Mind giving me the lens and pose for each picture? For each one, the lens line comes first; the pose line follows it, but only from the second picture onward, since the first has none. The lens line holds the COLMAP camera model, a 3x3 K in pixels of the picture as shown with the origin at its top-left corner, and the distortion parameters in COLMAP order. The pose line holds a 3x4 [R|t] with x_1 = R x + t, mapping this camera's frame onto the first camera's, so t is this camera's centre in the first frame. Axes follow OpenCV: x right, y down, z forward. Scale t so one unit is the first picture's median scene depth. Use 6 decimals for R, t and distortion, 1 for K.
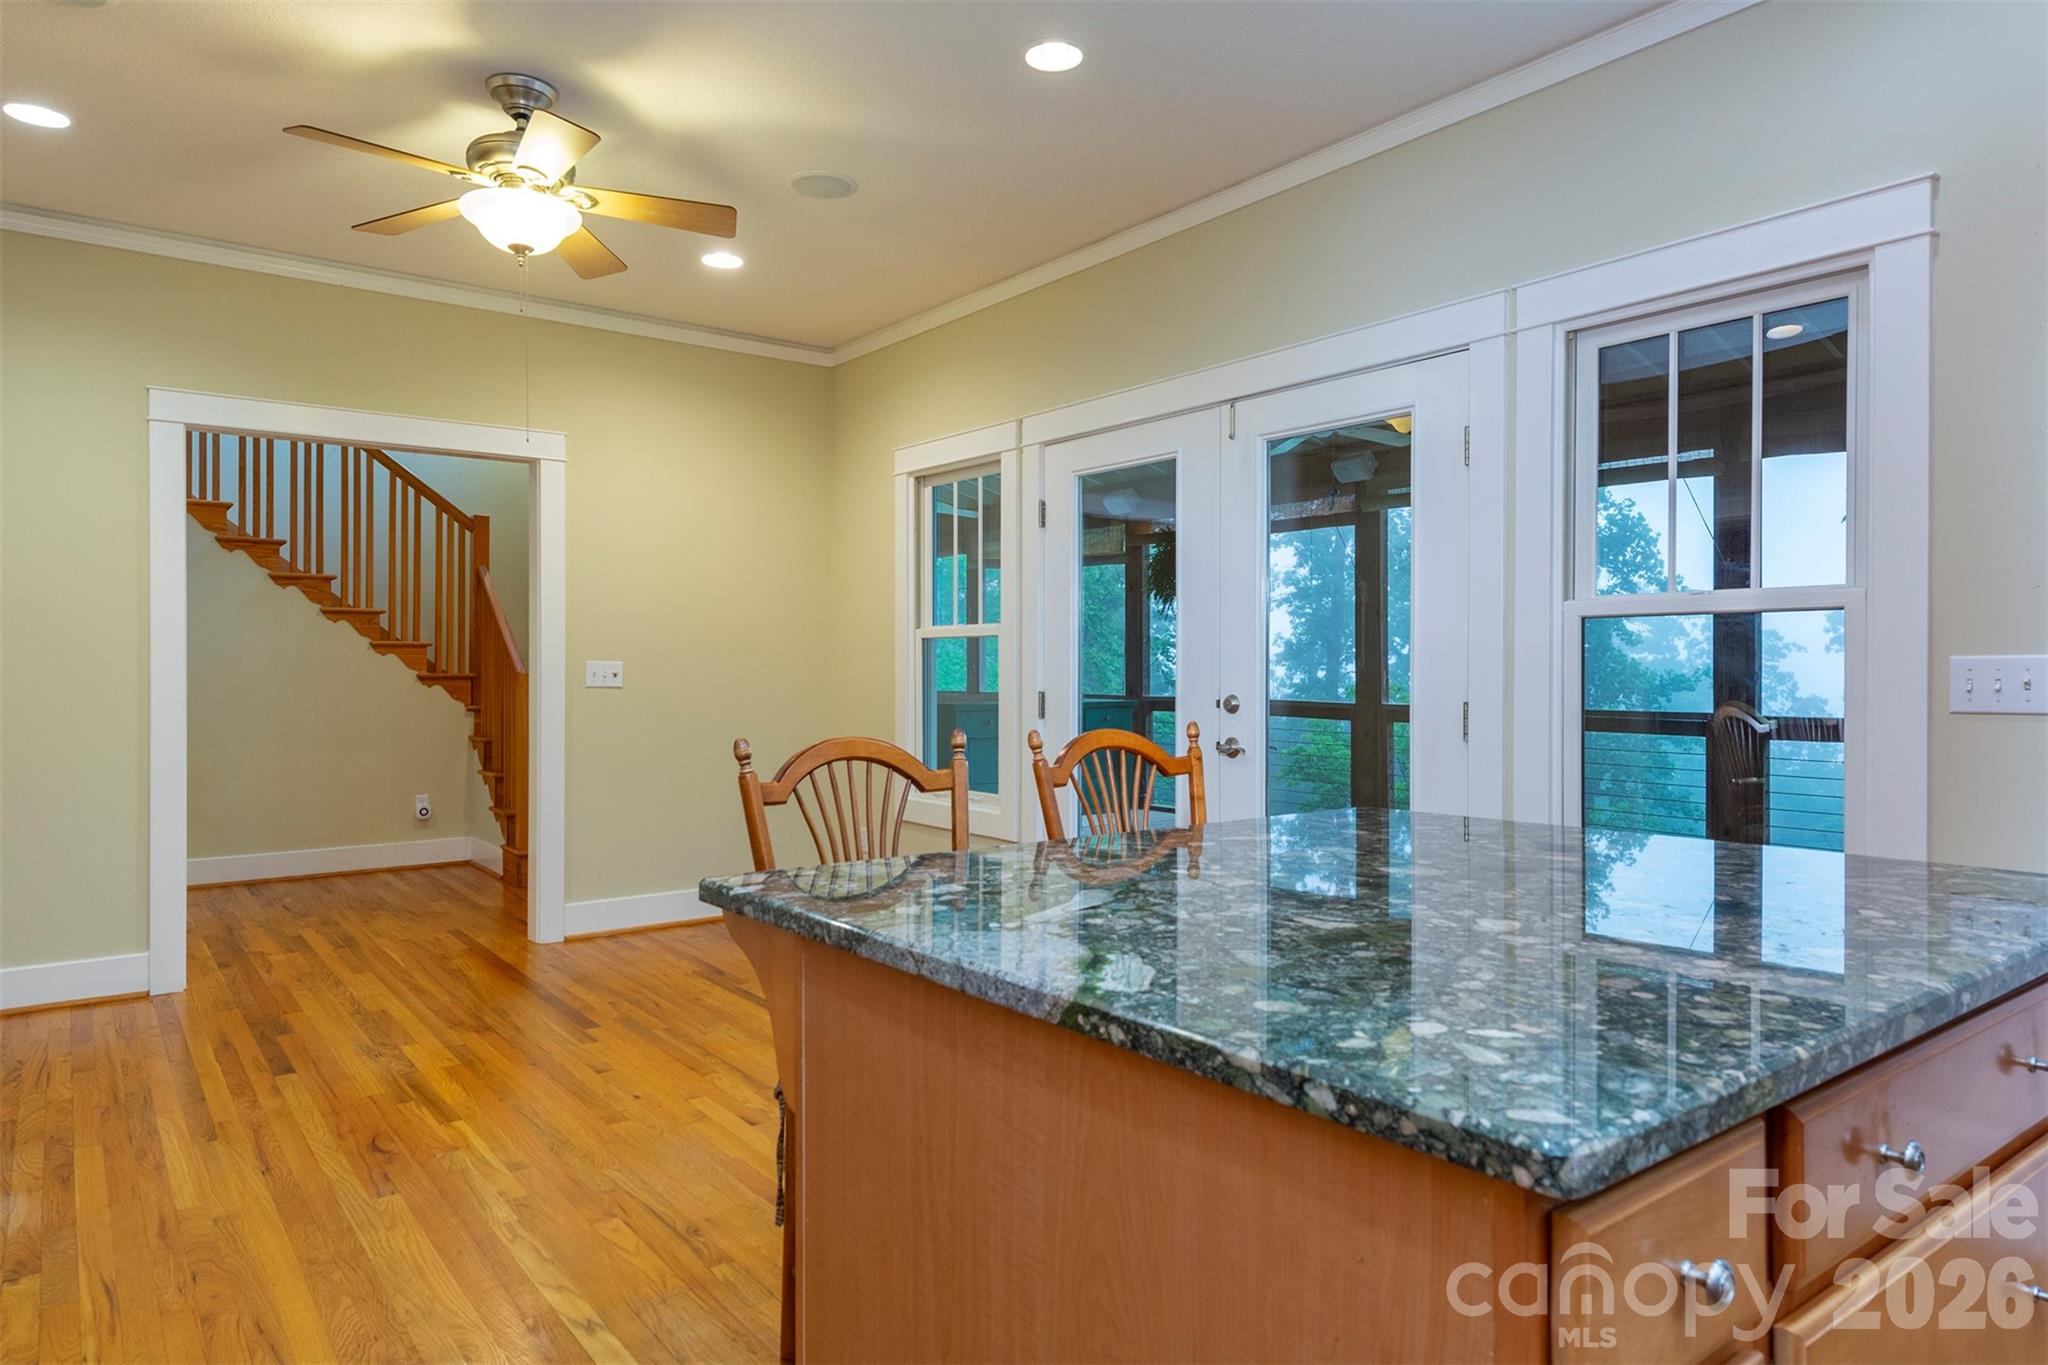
lens RADIAL K [[1272.8, 0, 993.7], [0, 1272.8, 679.2], [0, 0, 1]] dist [0.006210, 0.000041]
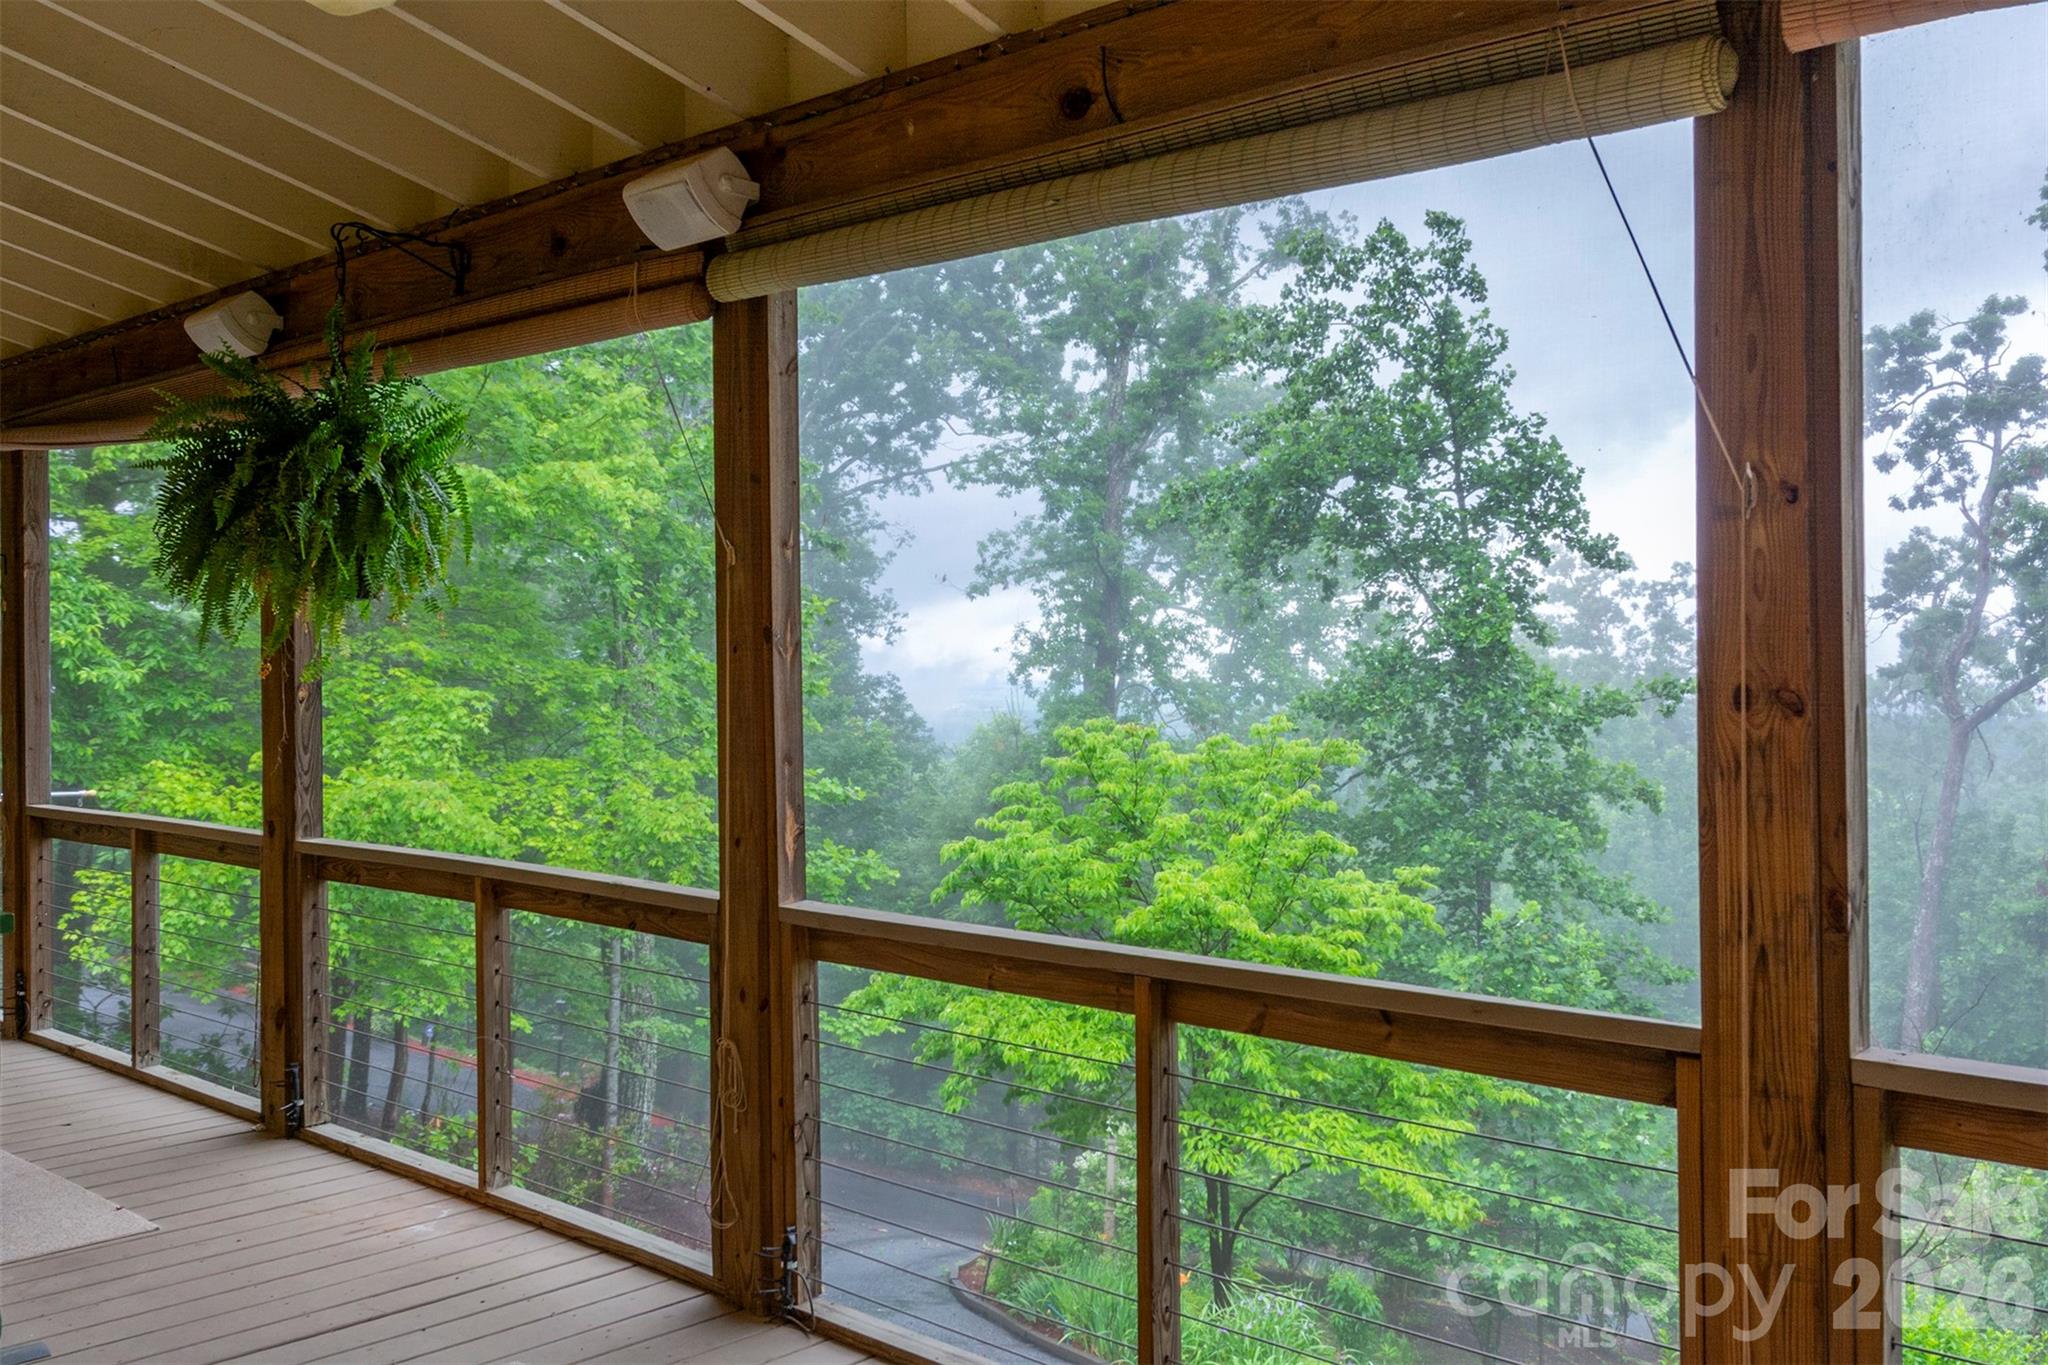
lens RADIAL K [[1860.3, 0, 999.1], [0, 1860.3, 678.1], [0, 0, 1]] dist [0.022419, -0.007220]
pose [[0.984905, -0.007603, 0.172928, 0.056722], [0.008064, 0.999966, -0.001961, -0.008092], [-0.172907, 0.003326, 0.984933, 0.103427]]
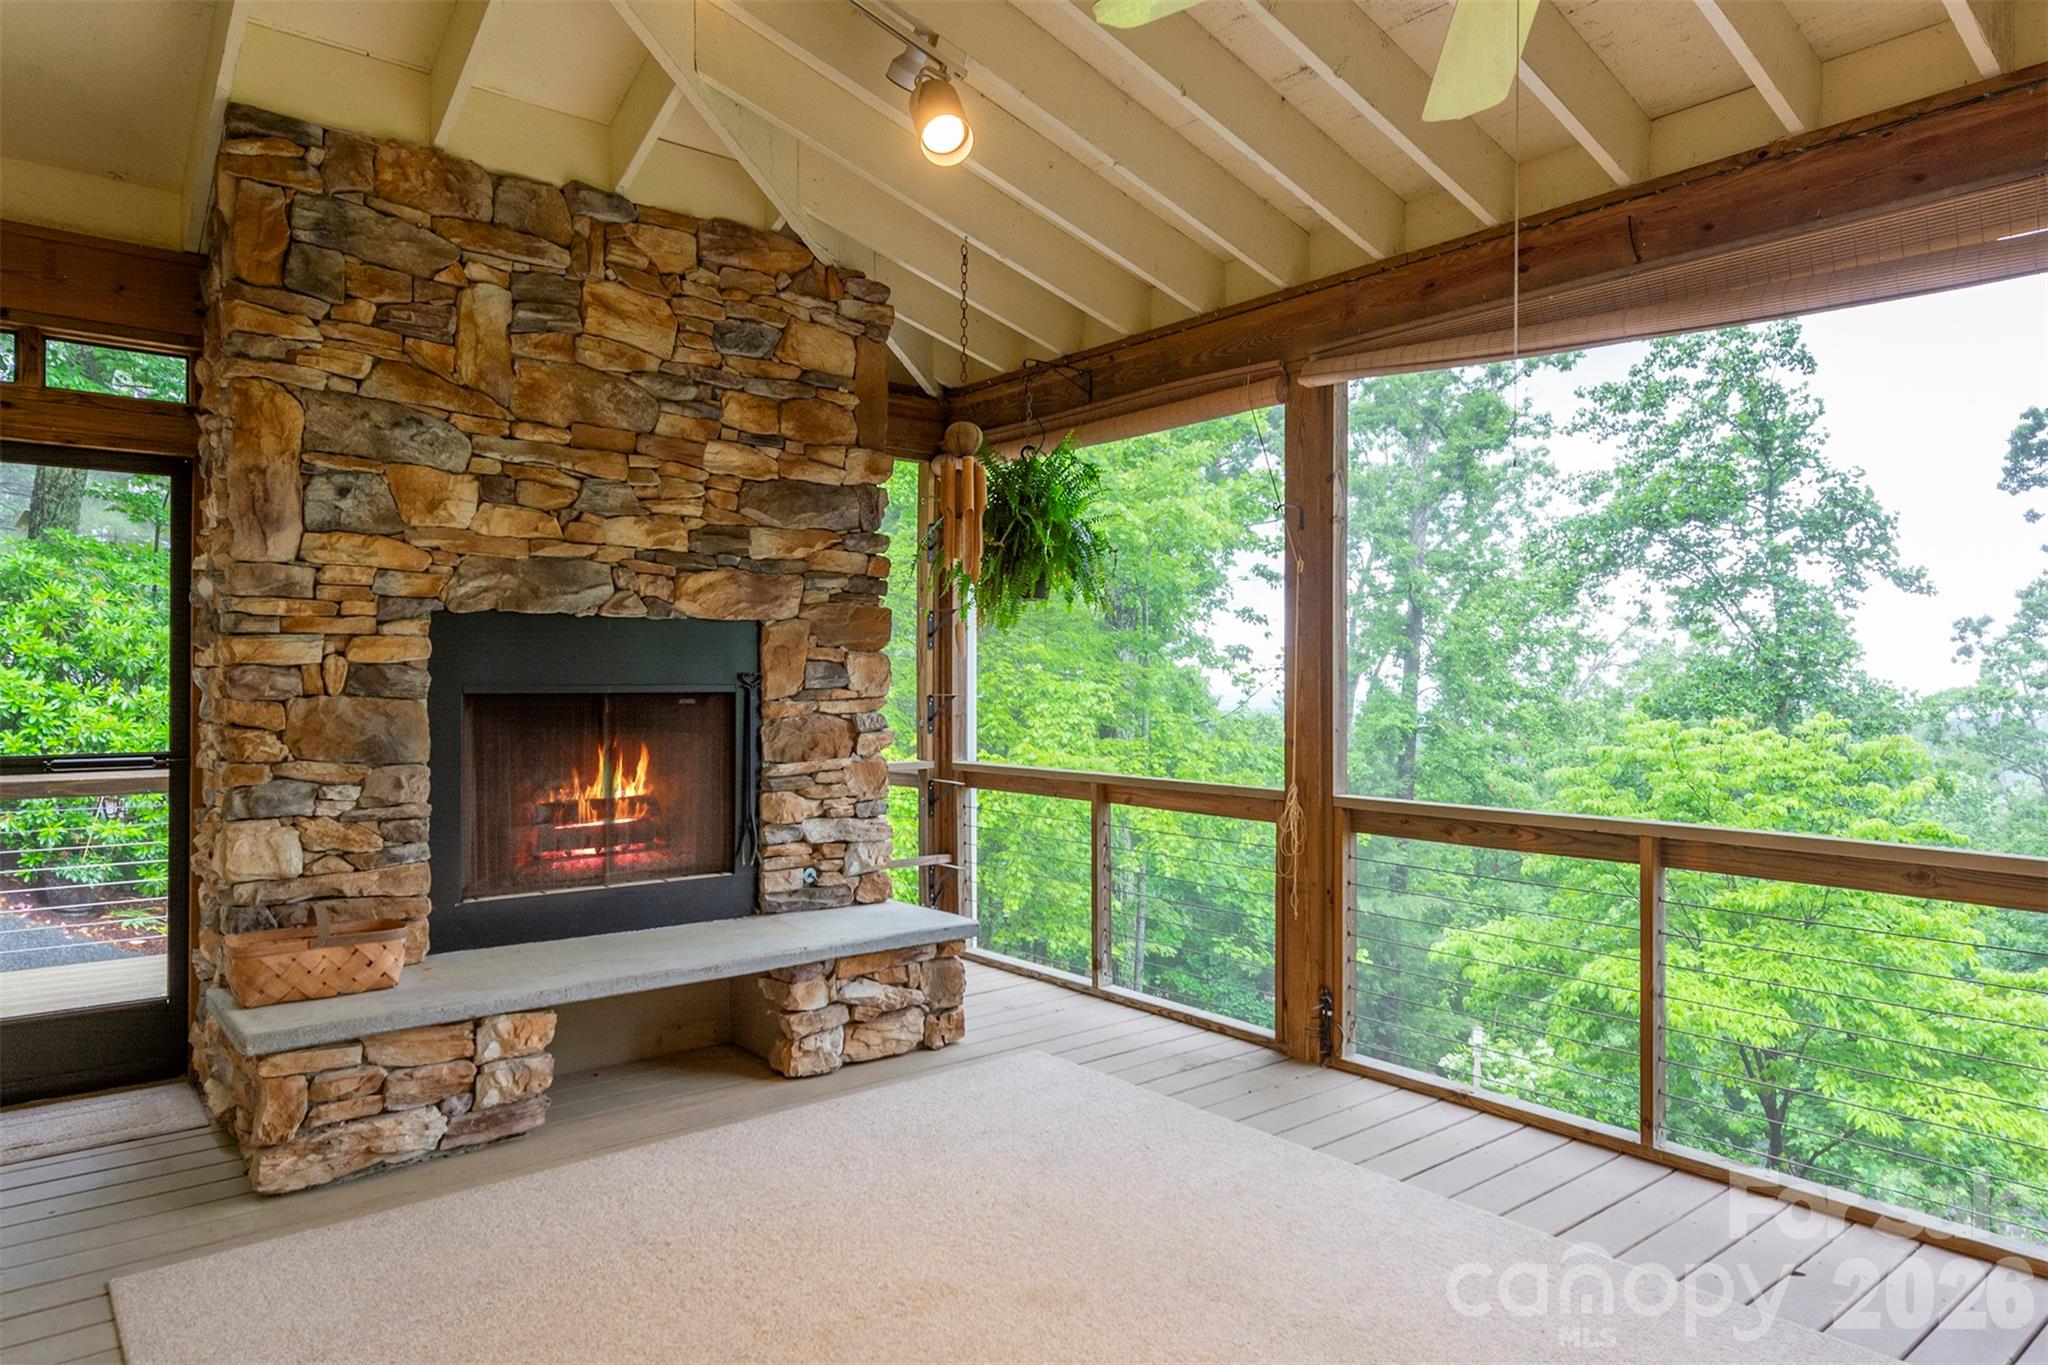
lens RADIAL K [[1272.8, 0, 984.5], [0, 1272.8, 683.8], [0, 0, 1]] dist [0.006210, 0.000041]
pose [[0.999572, 0.002685, 0.029118, -0.034896], [-0.002623, 0.999994, -0.002185, -0.006013], [-0.029124, 0.002107, 0.999574, 0.189791]]
